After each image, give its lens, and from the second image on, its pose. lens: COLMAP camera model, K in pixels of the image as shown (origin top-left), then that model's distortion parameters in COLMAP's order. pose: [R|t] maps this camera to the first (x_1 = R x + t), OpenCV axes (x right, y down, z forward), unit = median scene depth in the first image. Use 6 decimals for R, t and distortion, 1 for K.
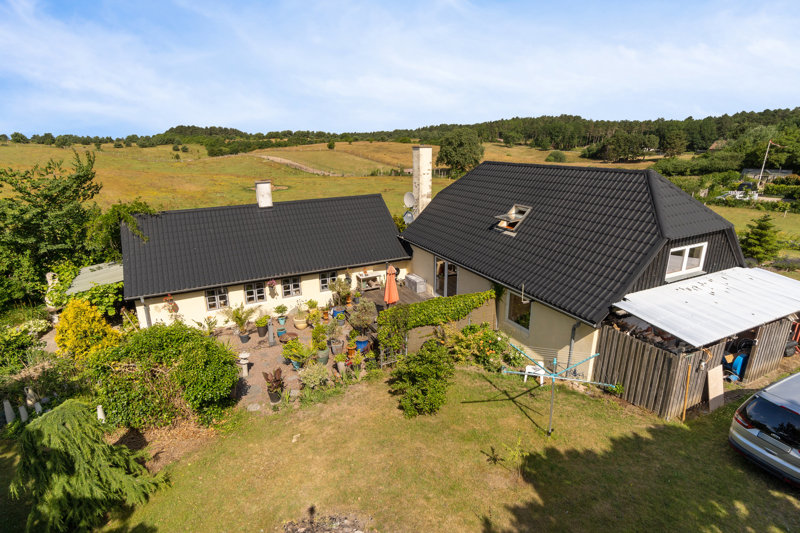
lens RADIAL K [[410.2, 0, 401.3], [0, 410.2, 267.5], [0, 0, 1]] dist [0.002397, -0.000141]
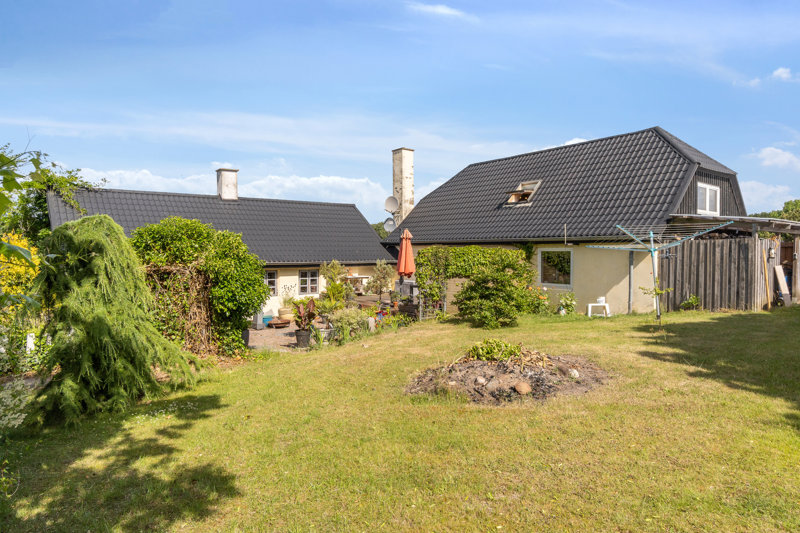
lens RADIAL K [[474.6, 0, 398.6], [0, 474.6, 265.0], [0, 0, 1]] dist [-0.002281, 0.001155]
pose [[0.977259, 0.004238, 0.212007, -0.275420], [0.054771, 0.960828, -0.271681, 0.366348], [-0.204853, 0.277114, 0.938745, 0.078353]]
